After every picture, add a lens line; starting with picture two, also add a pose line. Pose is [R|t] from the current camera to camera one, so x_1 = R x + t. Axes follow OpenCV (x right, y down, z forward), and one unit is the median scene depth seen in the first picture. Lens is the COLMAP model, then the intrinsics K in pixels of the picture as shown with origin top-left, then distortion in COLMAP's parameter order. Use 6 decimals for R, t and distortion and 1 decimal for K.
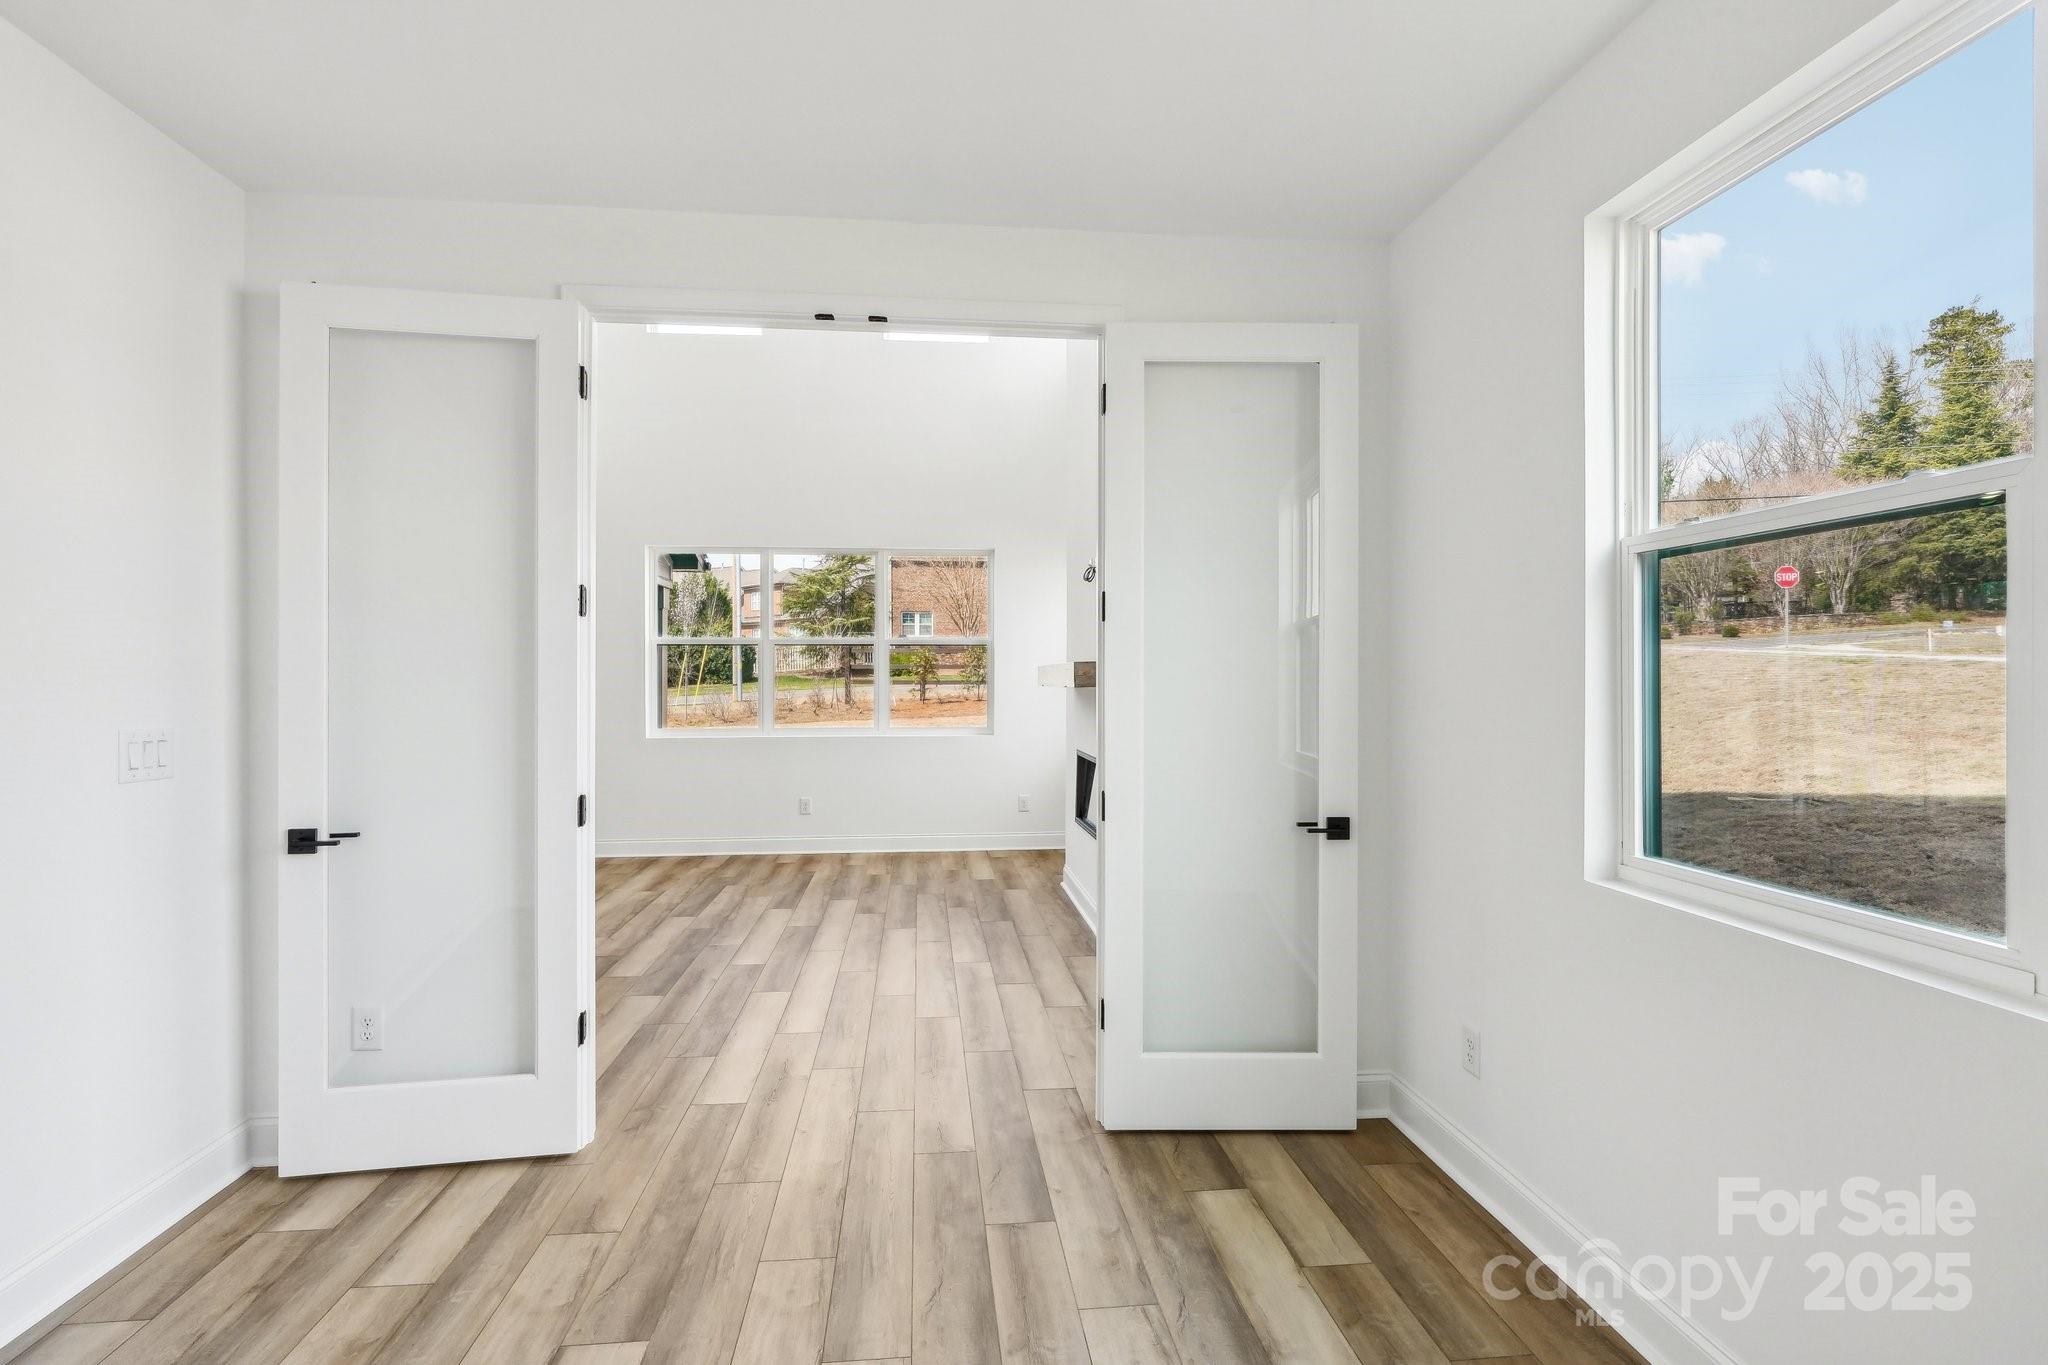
lens RADIAL K [[1024.2, 0, 1032.8], [0, 1024.2, 680.3], [0, 0, 1]] dist [0.000326, 0.000046]
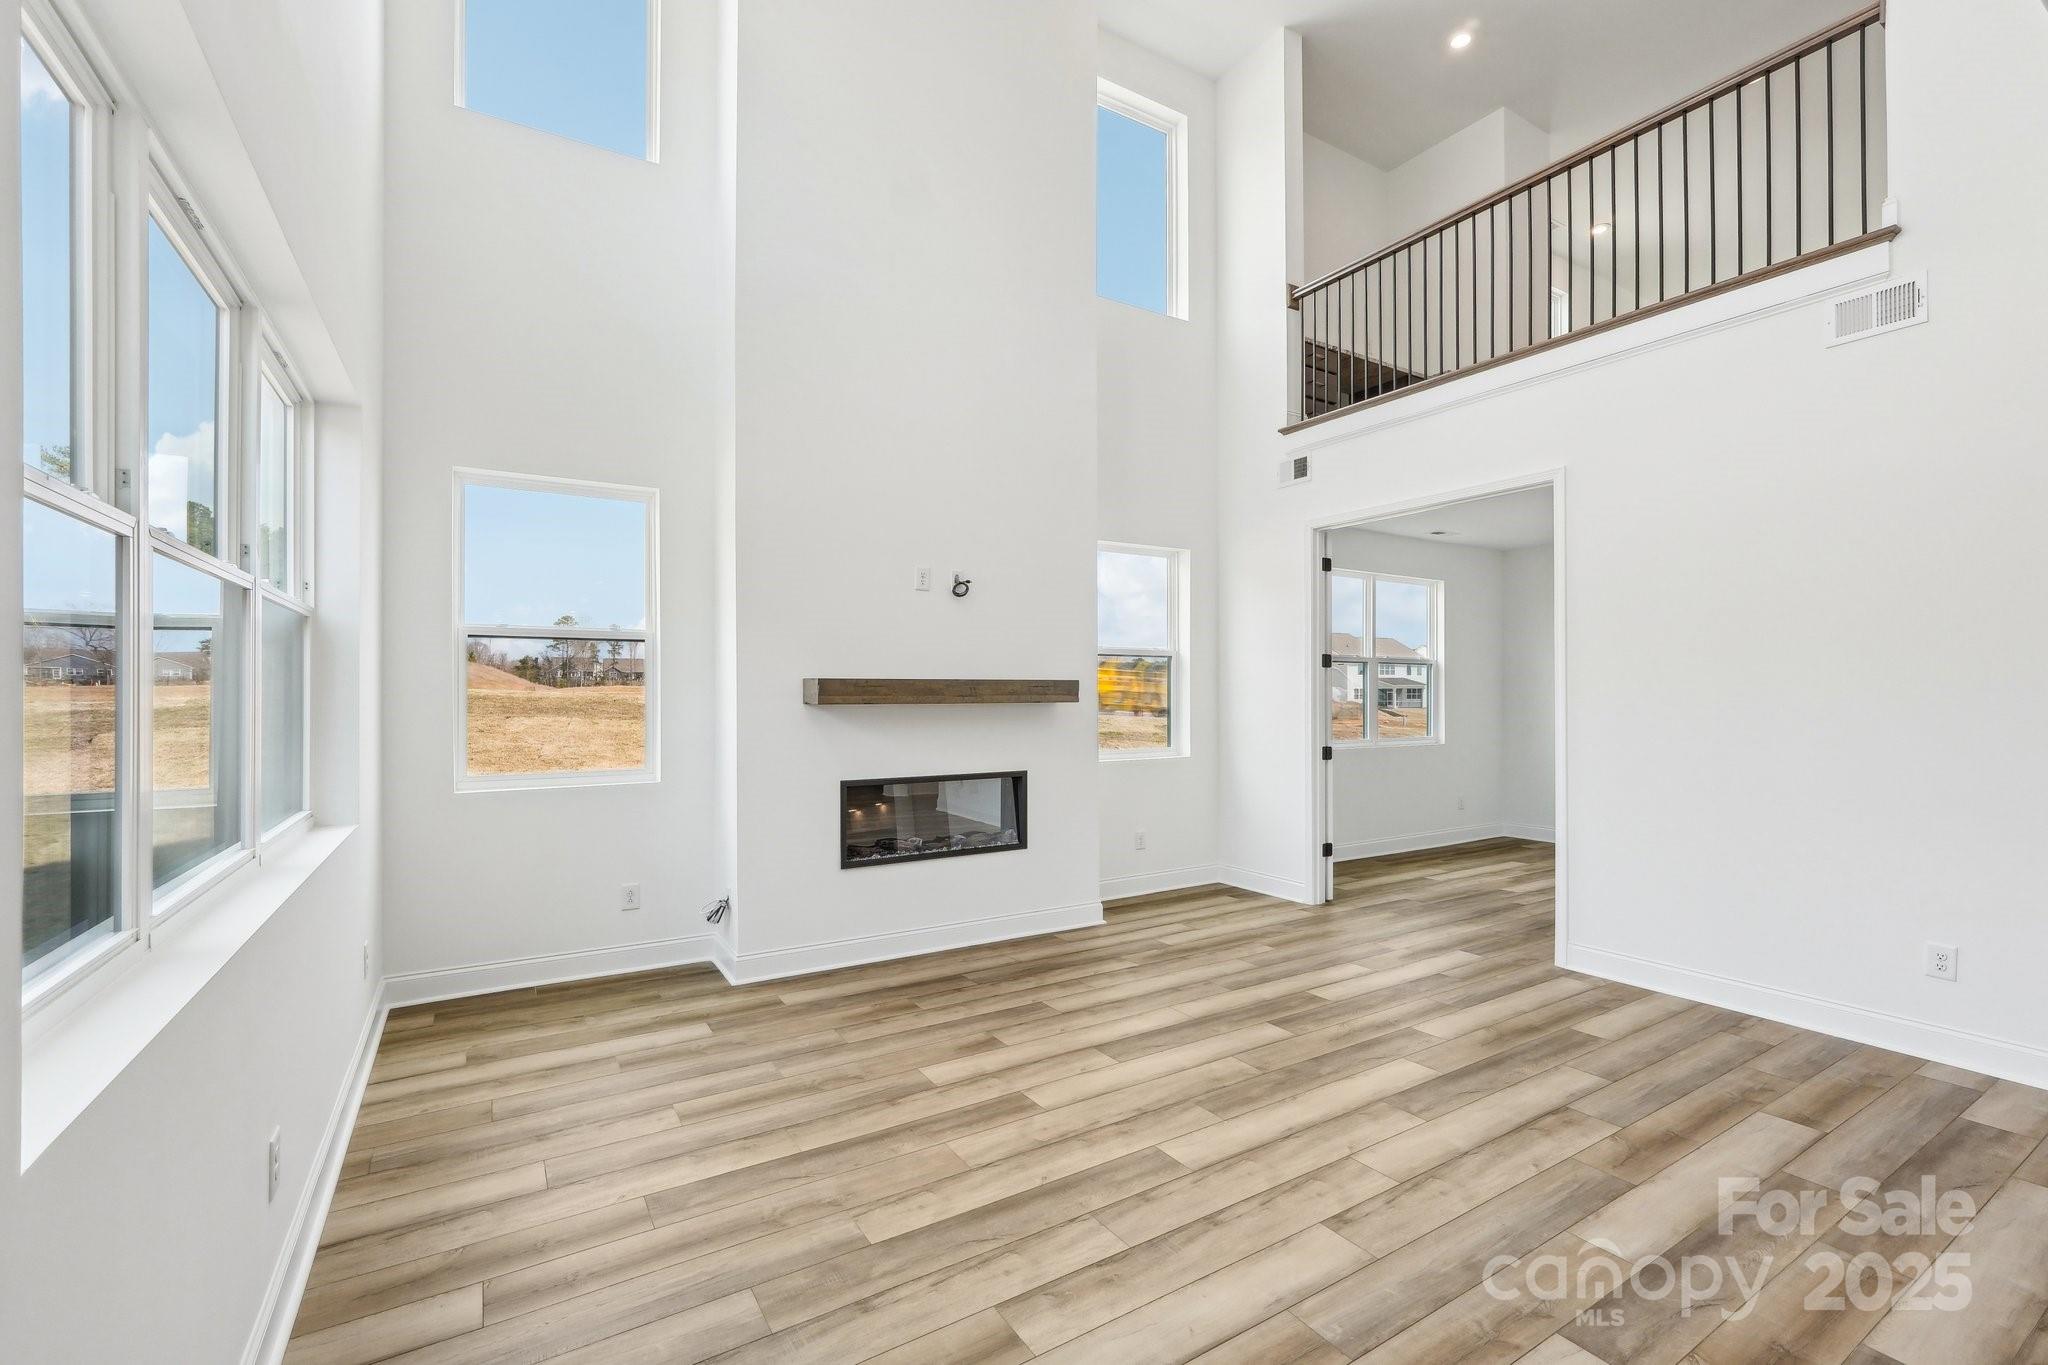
lens RADIAL K [[882.9, 0, 1033.6], [0, 882.9, 679.3], [0, 0, 1]] dist [-0.003651, -0.000212]
pose [[-0.425298, 0.009683, 0.905002, -0.980601], [0.010593, 0.999928, -0.005721, -0.015626], [-0.904991, 0.007154, -0.425370, 1.705509]]
